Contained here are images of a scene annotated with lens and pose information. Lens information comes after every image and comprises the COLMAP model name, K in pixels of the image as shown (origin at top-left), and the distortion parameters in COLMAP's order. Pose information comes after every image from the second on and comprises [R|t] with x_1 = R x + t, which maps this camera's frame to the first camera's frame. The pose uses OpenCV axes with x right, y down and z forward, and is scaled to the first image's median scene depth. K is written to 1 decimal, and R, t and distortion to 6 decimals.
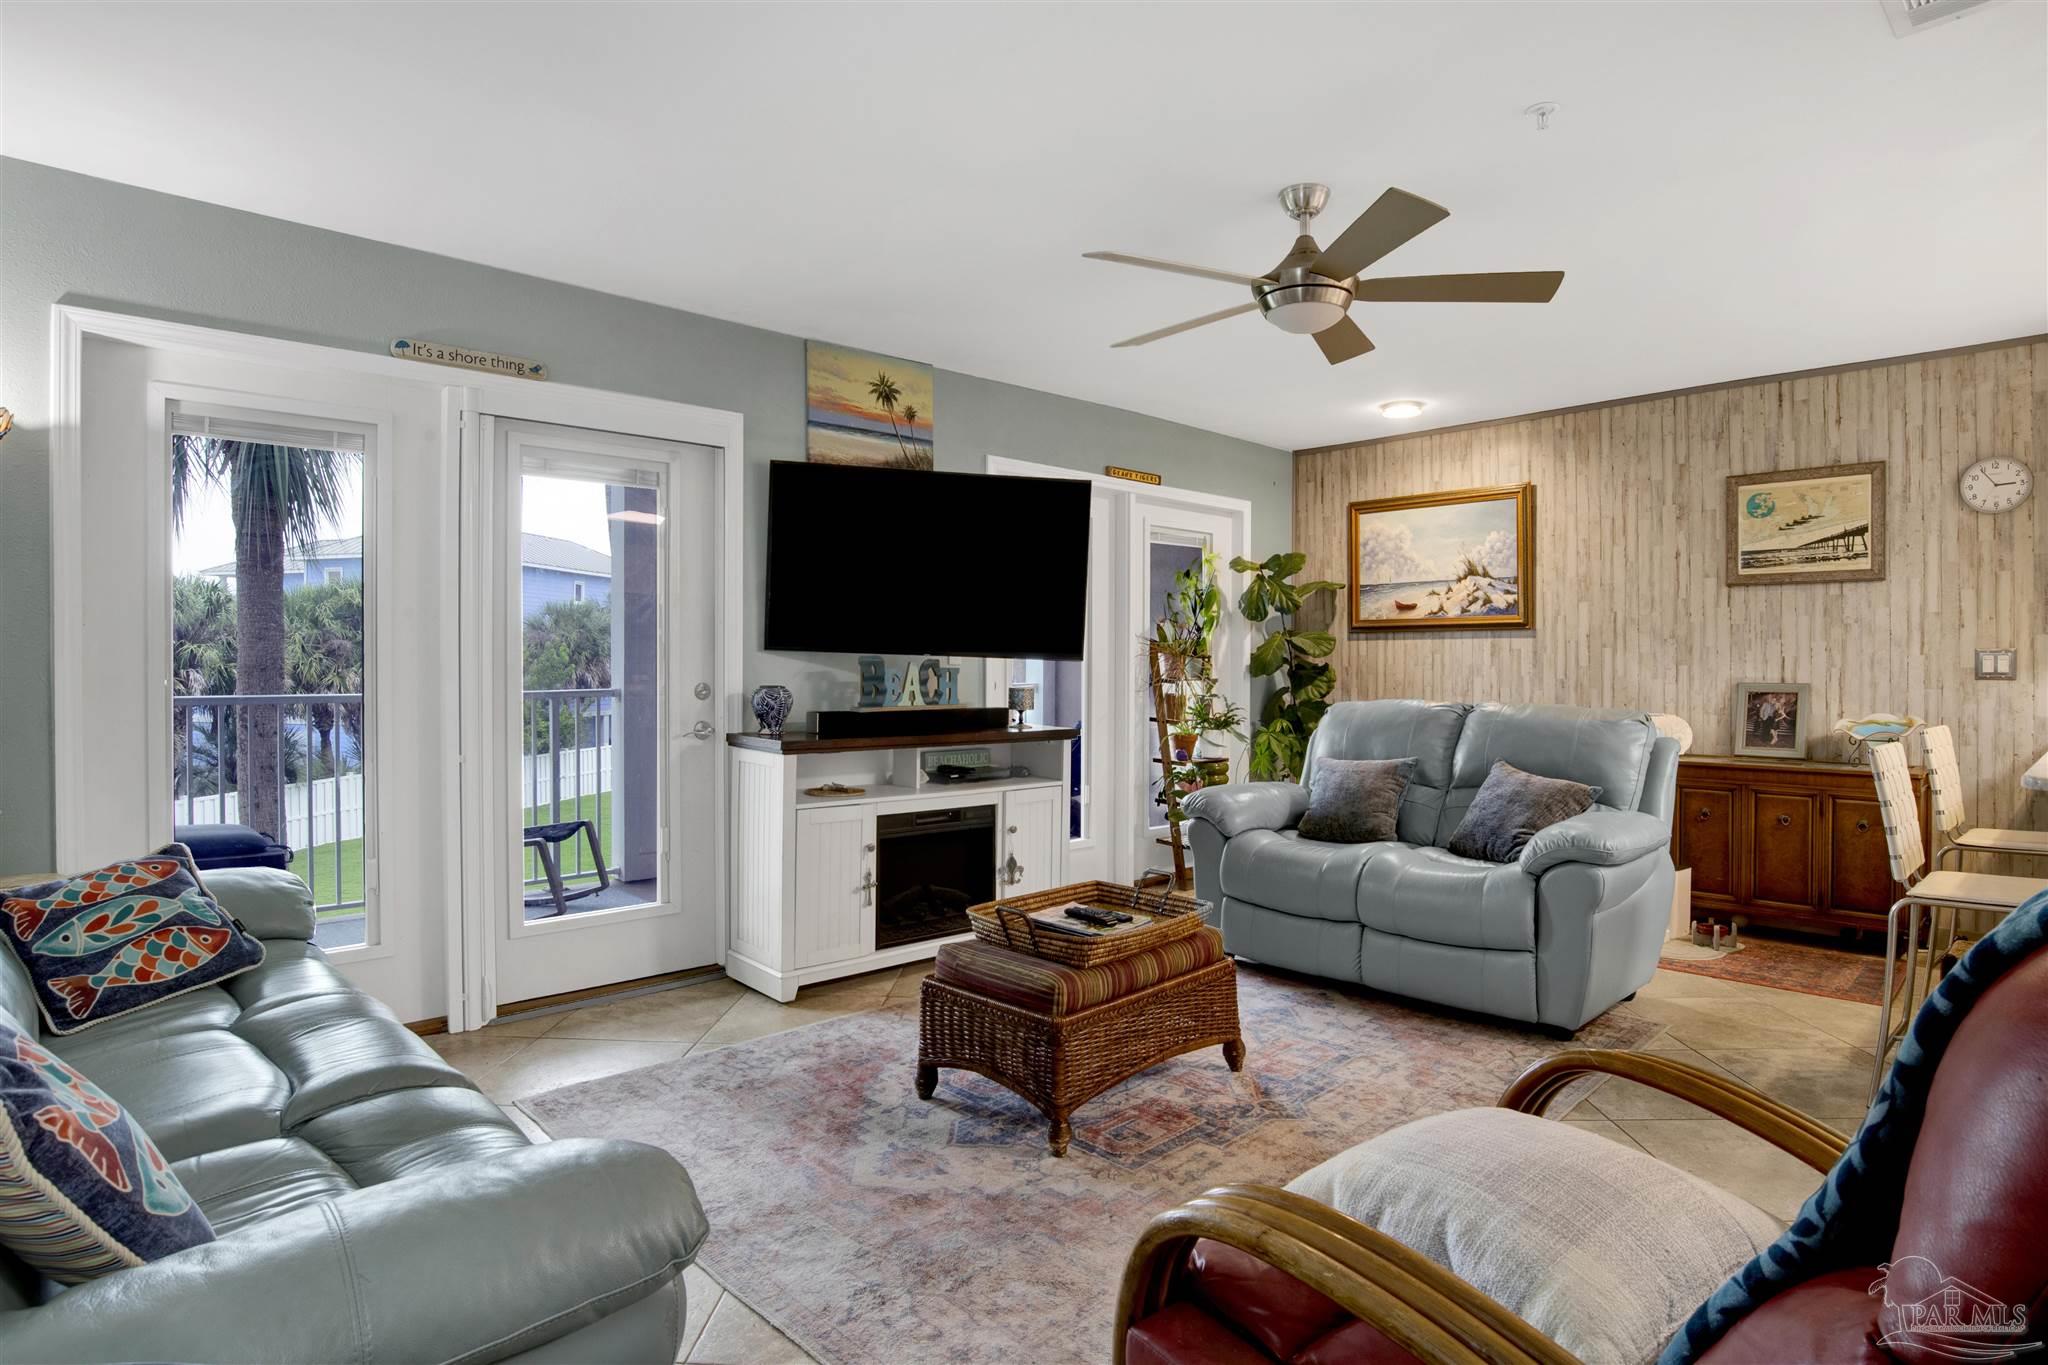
lens RADIAL K [[1081.1, 0, 1029.1], [0, 1081.1, 670.6], [0, 0, 1]] dist [-0.066966, 0.020319]
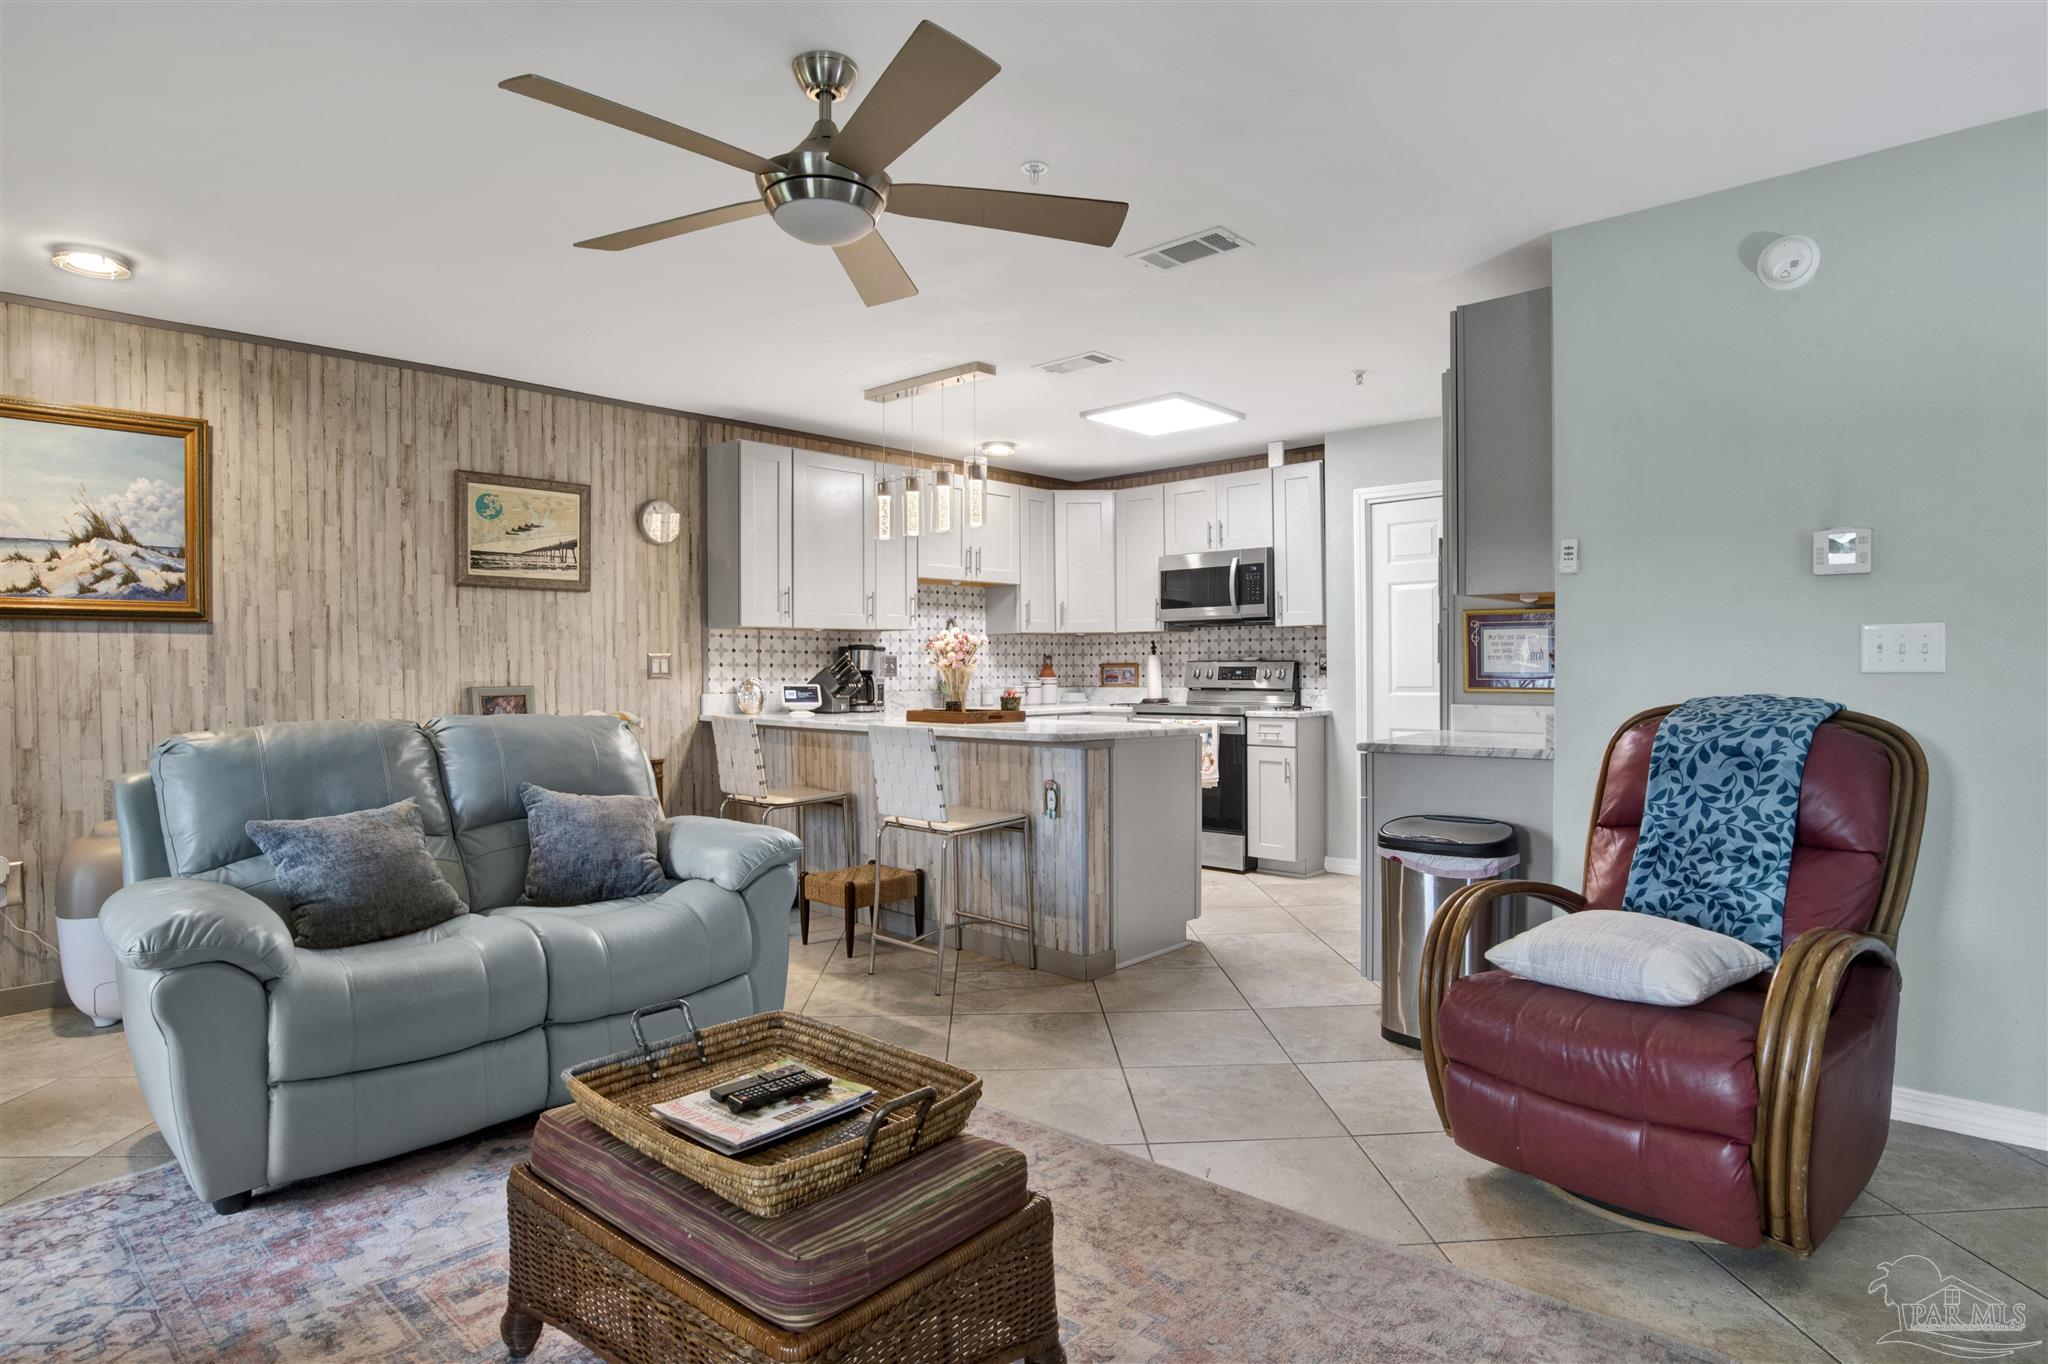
lens RADIAL K [[1081.1, 0, 1033.0], [0, 1081.1, 672.1], [0, 0, 1]] dist [-0.066966, 0.020319]
pose [[-0.090600, -0.006400, 0.995867, -0.334113], [0.015503, 0.999849, 0.007836, -0.001726], [-0.995767, 0.016149, -0.090487, 0.574225]]
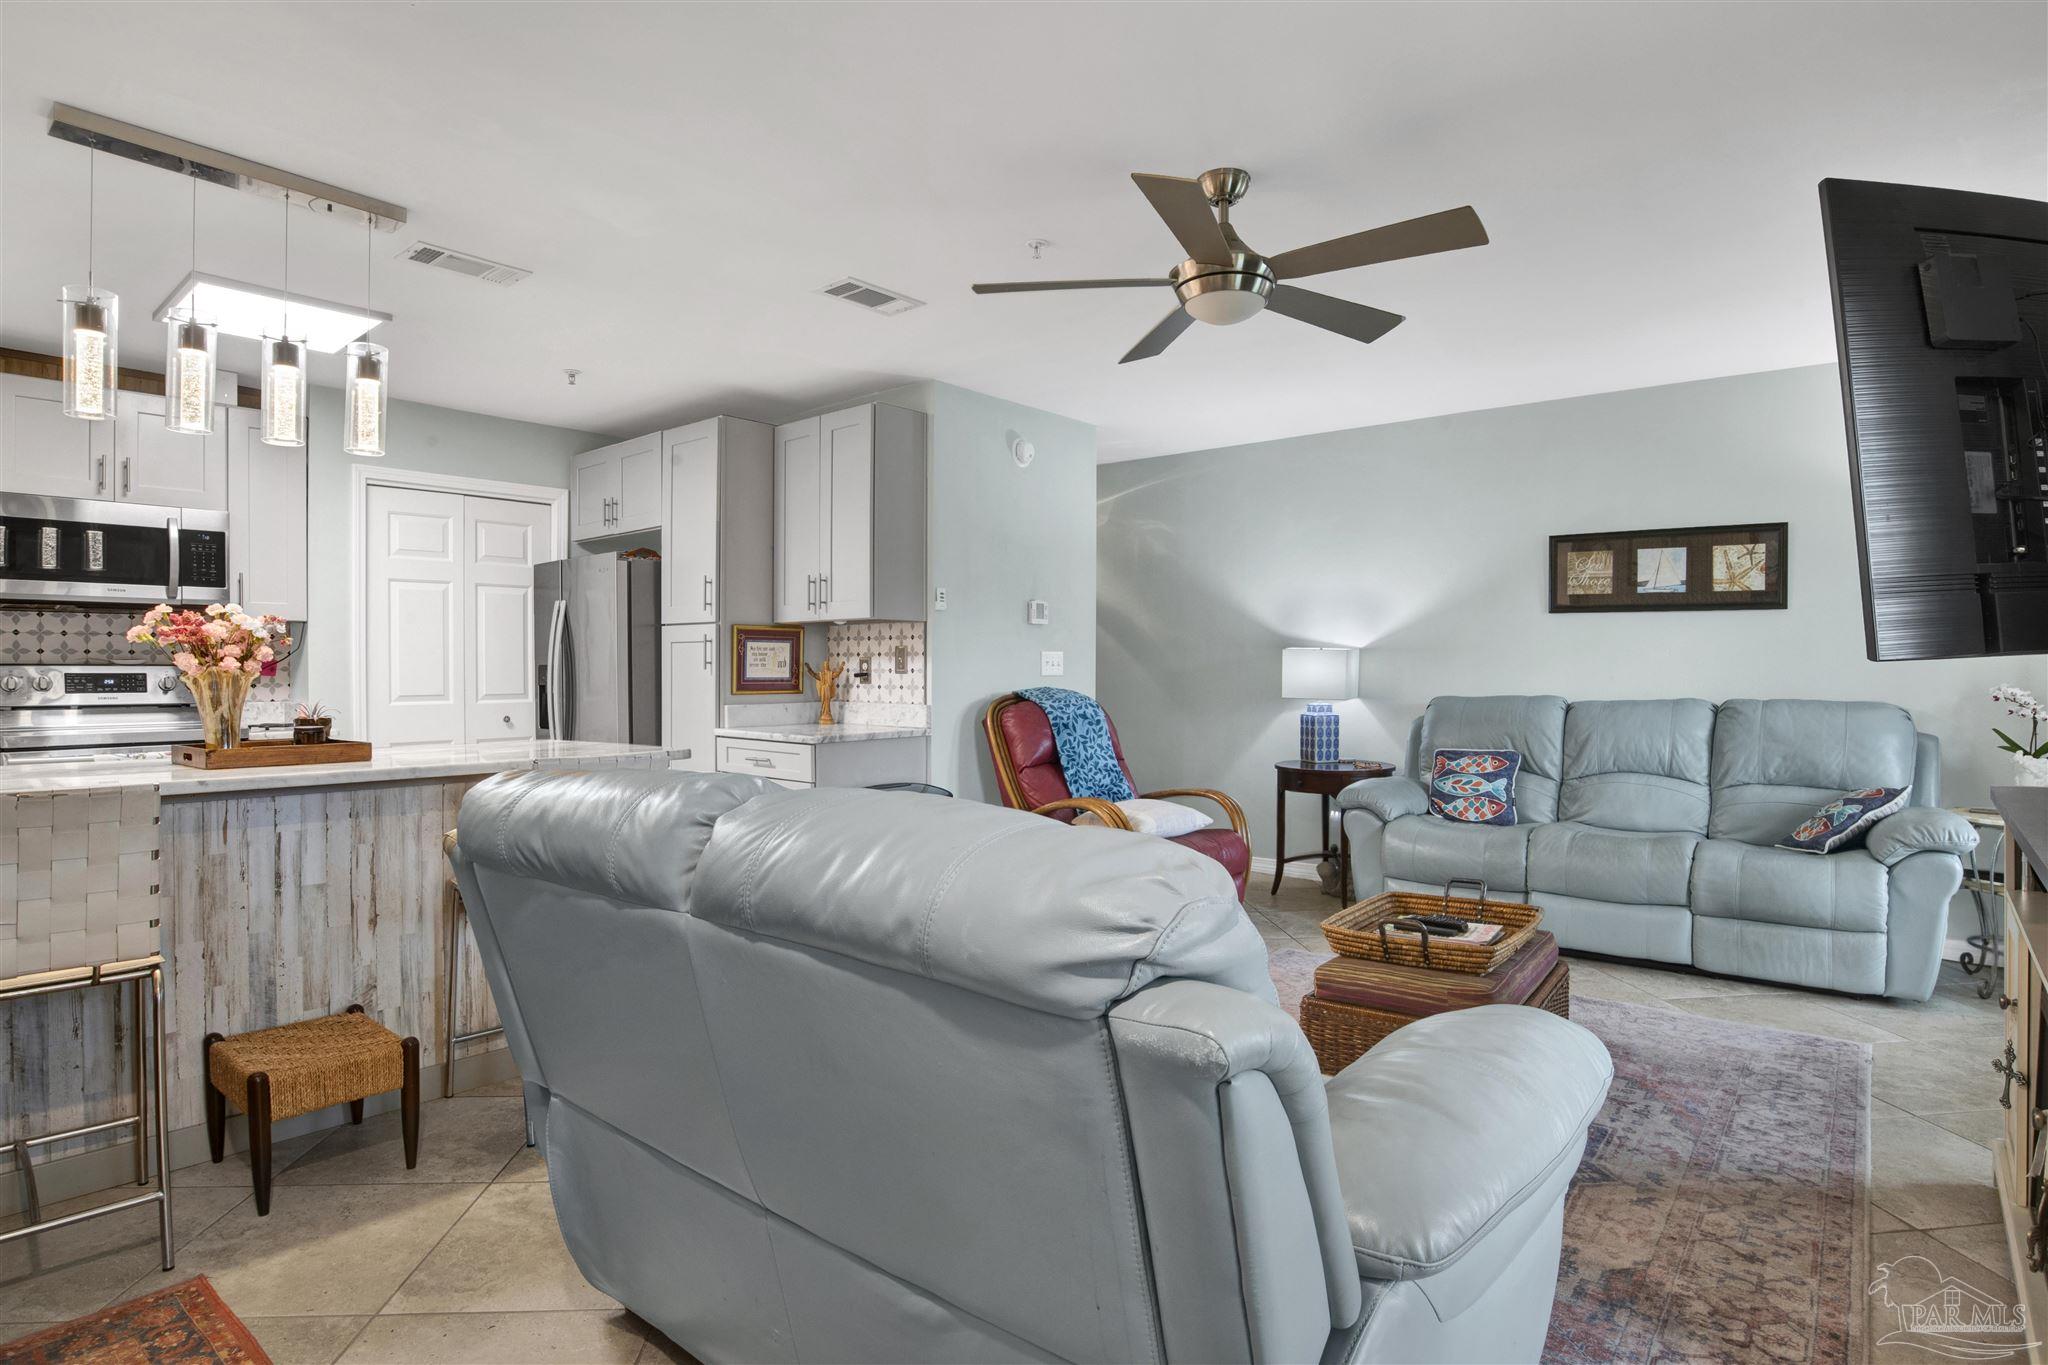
lens RADIAL K [[1081.1, 0, 1058.7], [0, 1081.1, 674.1], [0, 0, 1]] dist [-0.066966, 0.020319]
pose [[-0.991385, -0.000699, -0.130979, 0.313981], [-0.002644, 0.999889, 0.014674, -0.008405], [0.130954, 0.014894, -0.991277, 1.194670]]
